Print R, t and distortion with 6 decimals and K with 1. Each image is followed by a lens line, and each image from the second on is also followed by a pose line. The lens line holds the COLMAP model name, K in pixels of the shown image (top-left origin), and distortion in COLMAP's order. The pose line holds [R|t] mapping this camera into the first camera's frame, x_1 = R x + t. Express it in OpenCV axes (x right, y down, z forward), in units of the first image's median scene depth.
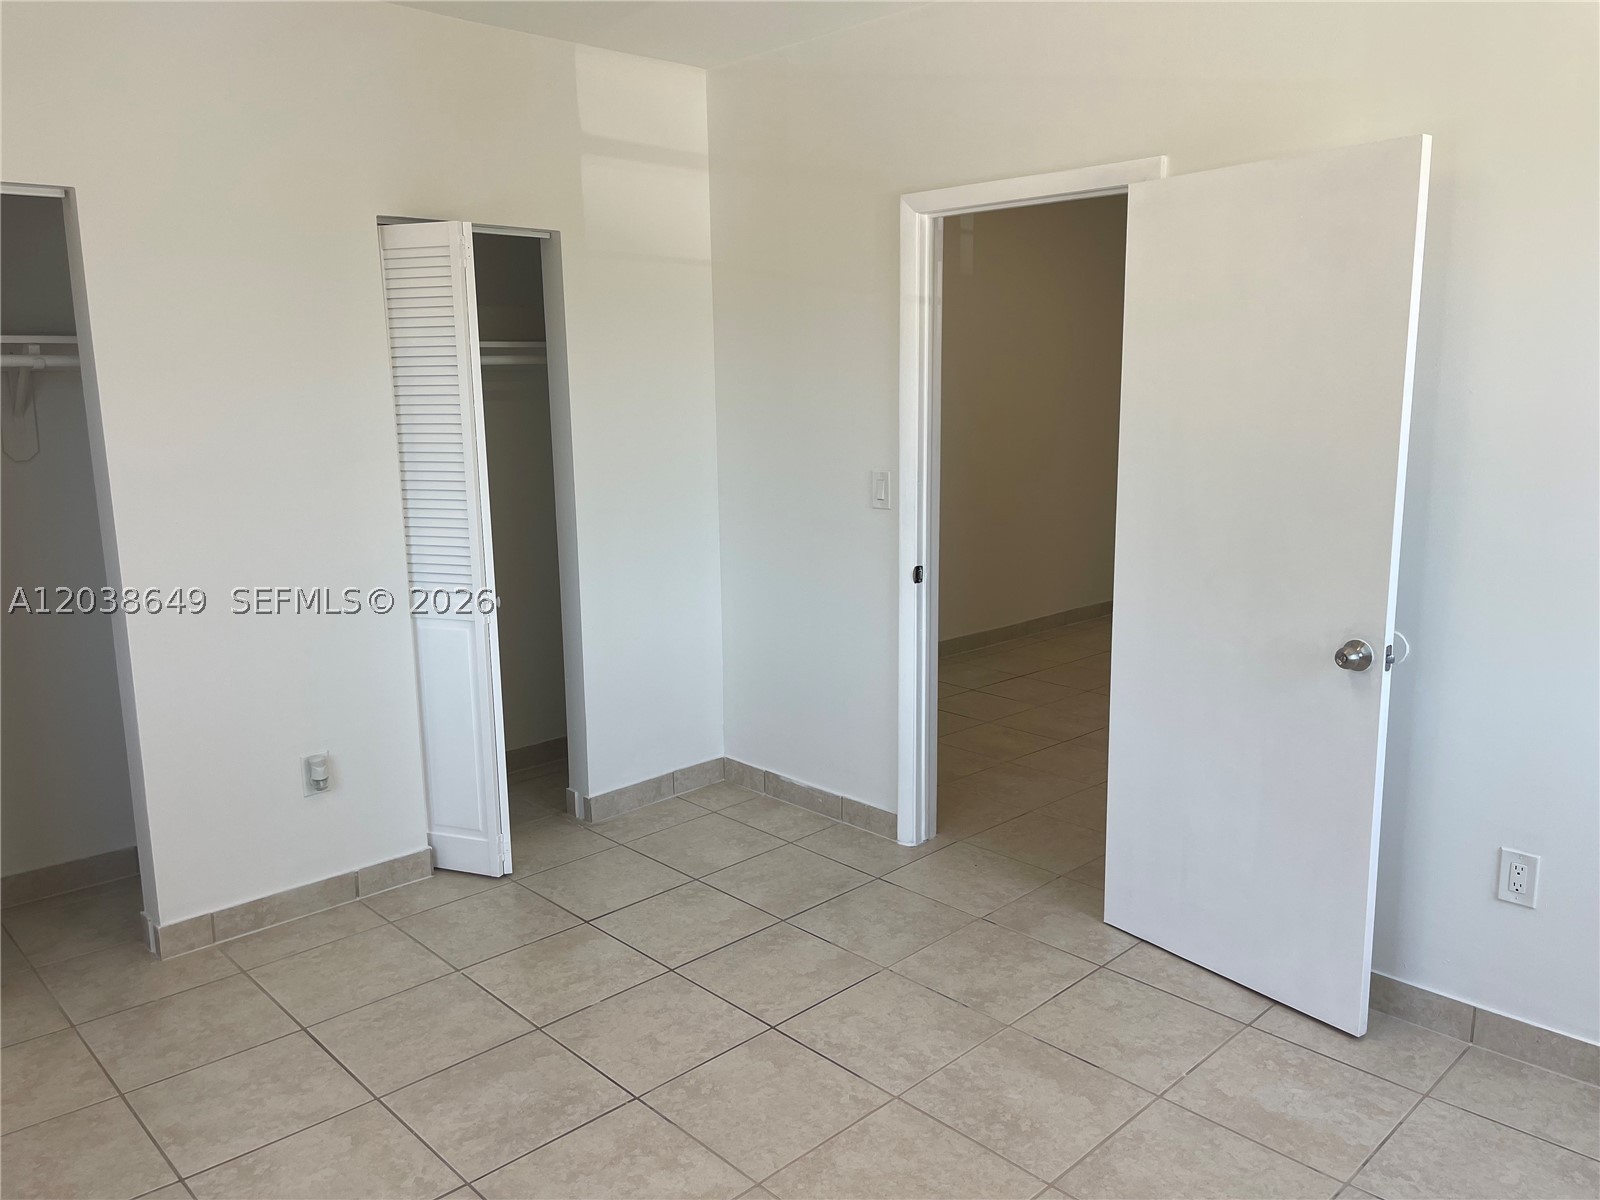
lens RADIAL K [[1226.8, 0, 839.5], [0, 1226.8, 608.4], [0, 0, 1]] dist [0.048240, -0.051873]
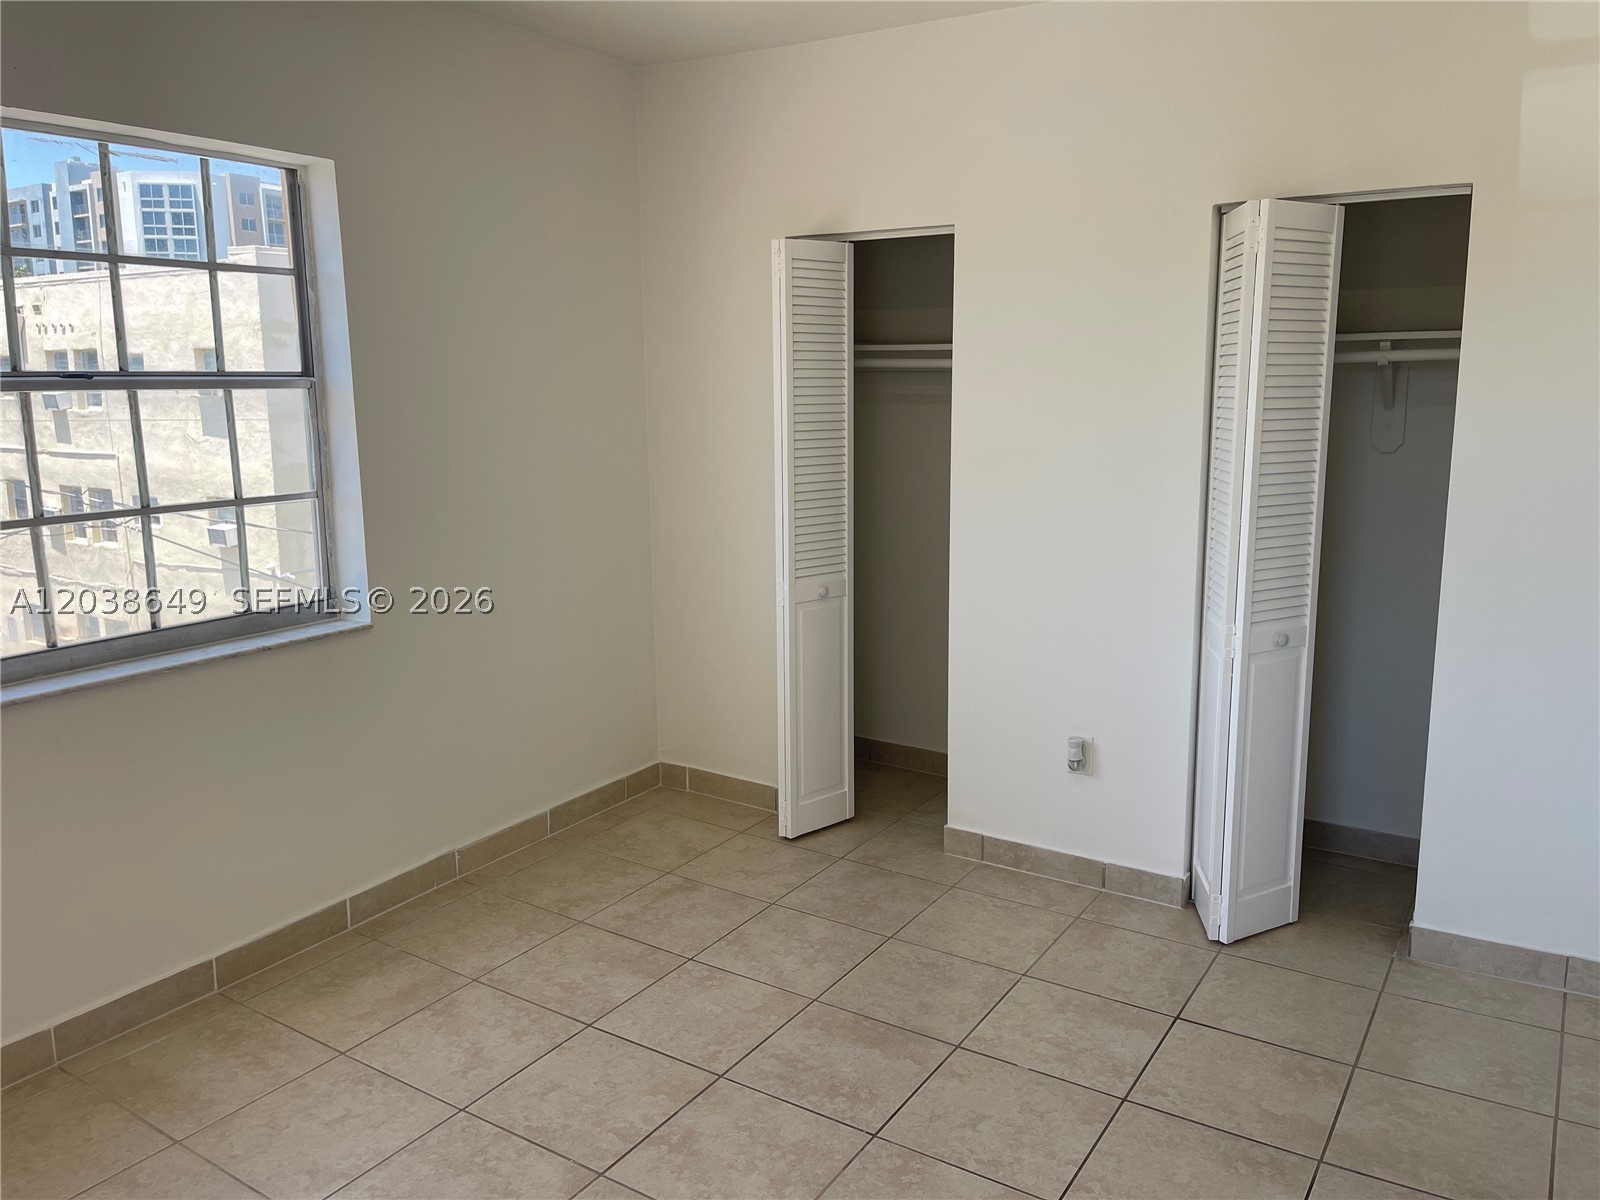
lens RADIAL K [[1226.8, 0, 784.5], [0, 1226.8, 601.3], [0, 0, 1]] dist [0.048240, -0.051873]
pose [[0.205531, 0.187047, -0.960609, 0.503310], [-0.184526, 0.971366, 0.149660, -0.102103], [0.961097, 0.146498, 0.234161, 0.495537]]
